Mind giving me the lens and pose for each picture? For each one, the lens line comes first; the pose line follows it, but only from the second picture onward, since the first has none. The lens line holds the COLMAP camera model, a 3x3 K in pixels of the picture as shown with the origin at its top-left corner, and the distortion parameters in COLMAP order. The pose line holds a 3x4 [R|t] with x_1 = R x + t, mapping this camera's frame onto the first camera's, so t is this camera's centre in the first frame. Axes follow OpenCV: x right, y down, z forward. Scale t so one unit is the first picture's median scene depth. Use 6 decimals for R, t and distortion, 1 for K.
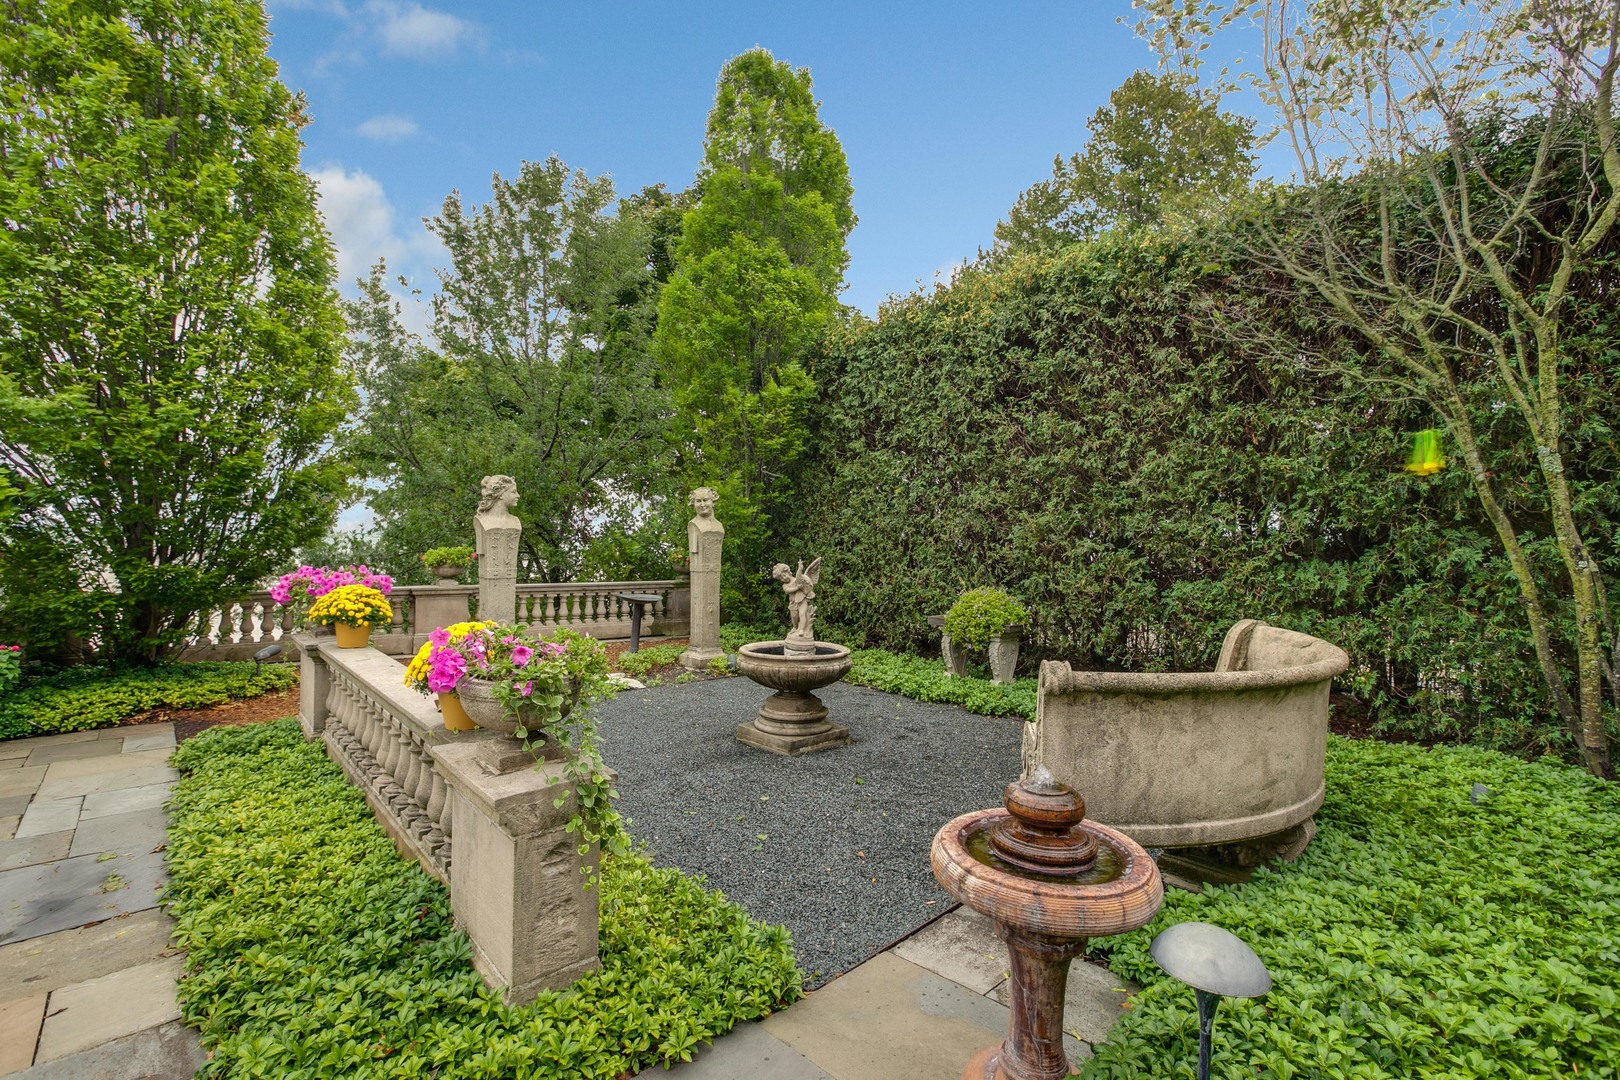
lens RADIAL K [[737.9, 0, 807.0], [0, 737.9, 533.0], [0, 0, 1]] dist [-0.011712, 0.000192]
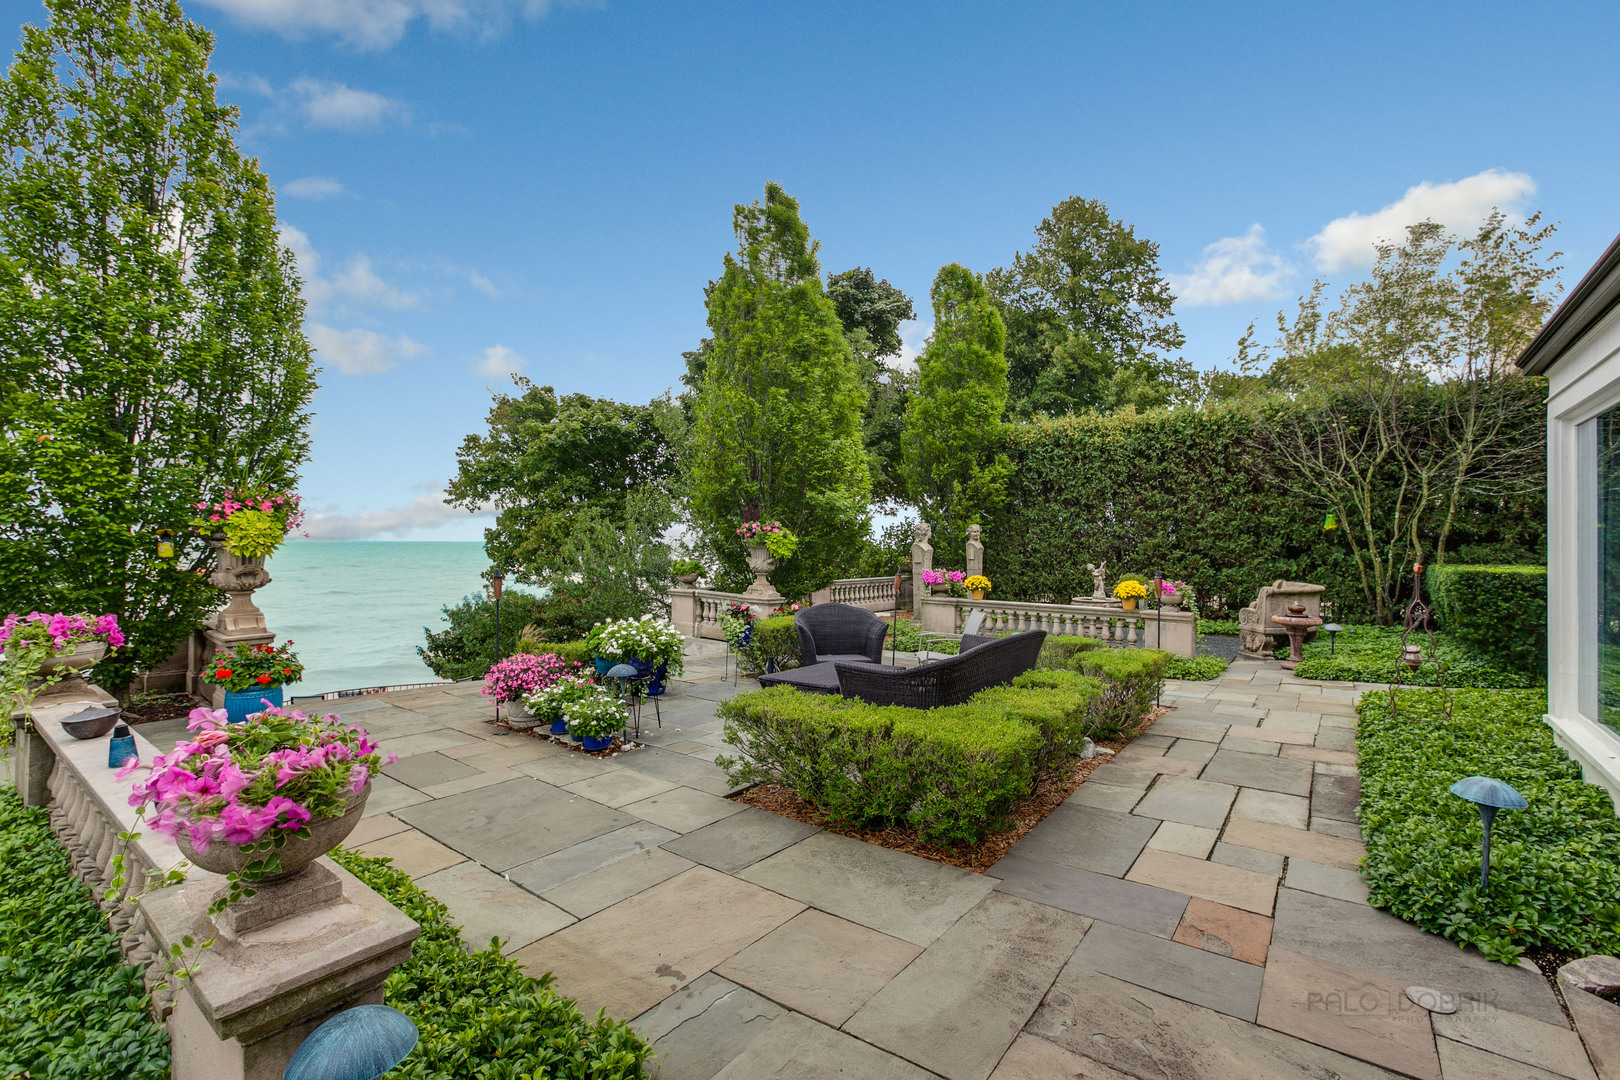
lens RADIAL K [[730.7, 0, 815.0], [0, 730.7, 529.8], [0, 0, 1]] dist [-0.022517, 0.000271]
pose [[0.984965, -0.009647, 0.172484, -1.112134], [0.010894, 0.999921, -0.006283, -0.053006], [-0.172409, 0.008068, 0.984992, -0.986409]]
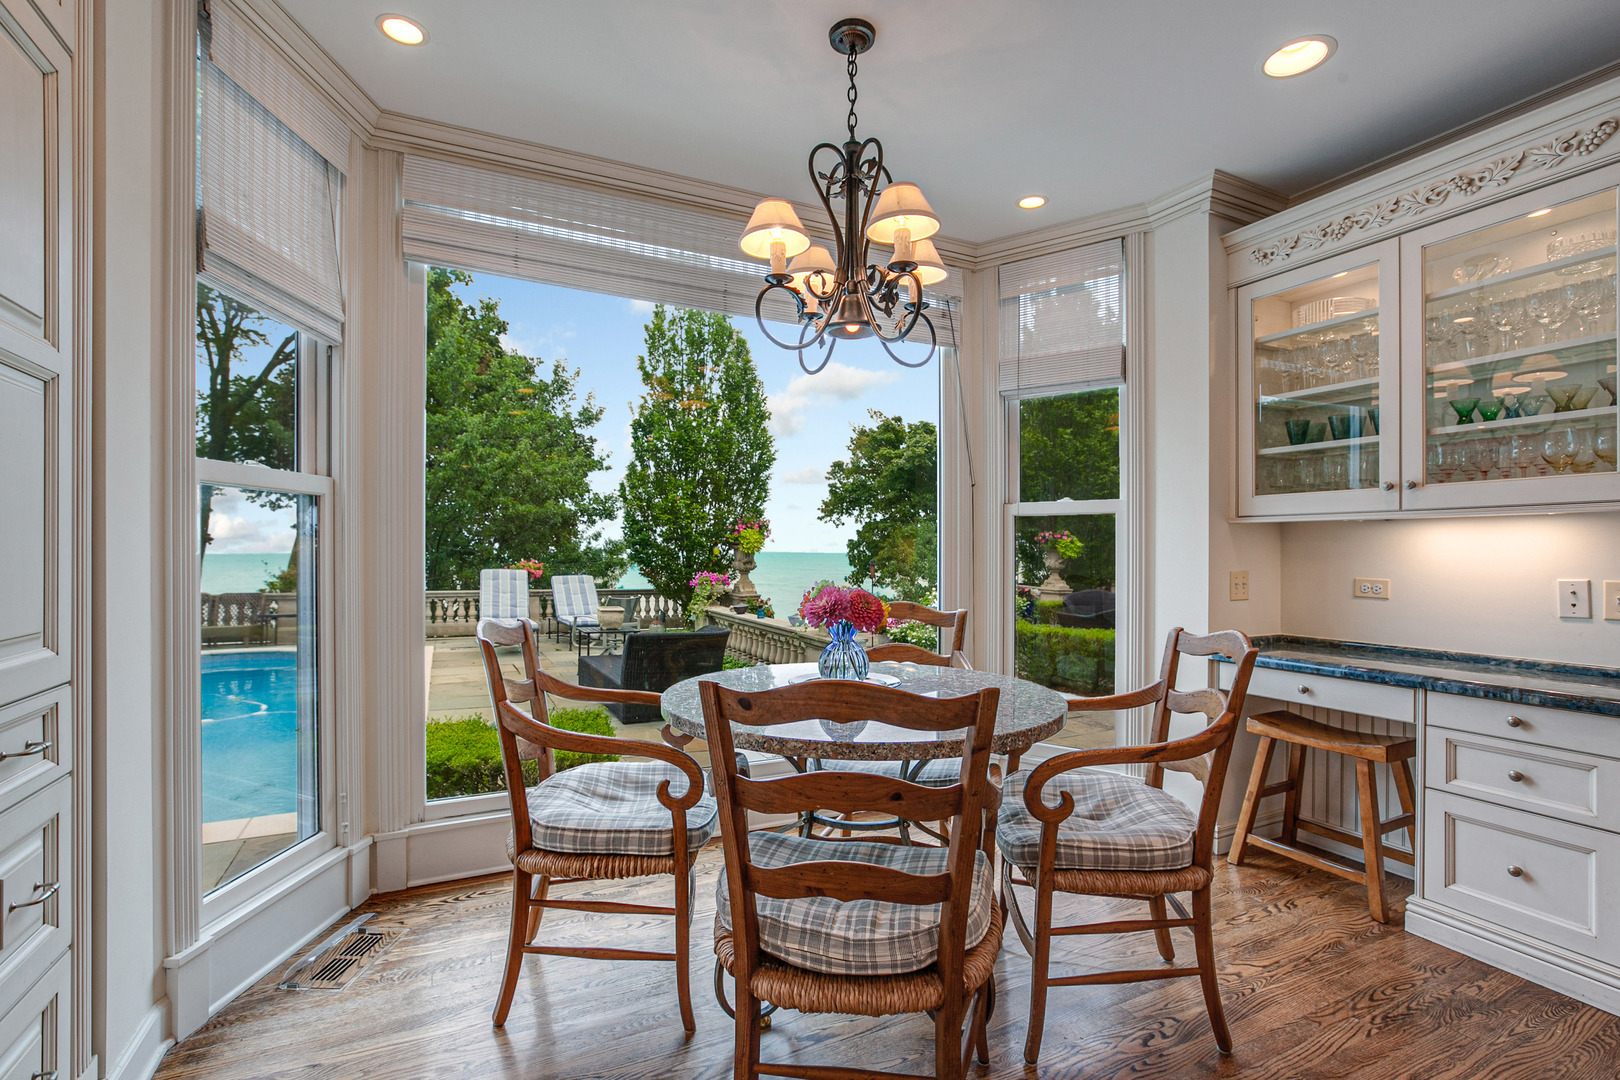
lens RADIAL K [[741.7, 0, 810.0], [0, 741.7, 540.0], [0, 0, 1]] dist [-0.000153, 0.000302]
pose [[0.956183, -0.017360, -0.292253, -0.989247], [0.014048, 0.999811, -0.013428, -0.036747], [0.292431, 0.008734, 0.956247, -1.683305]]
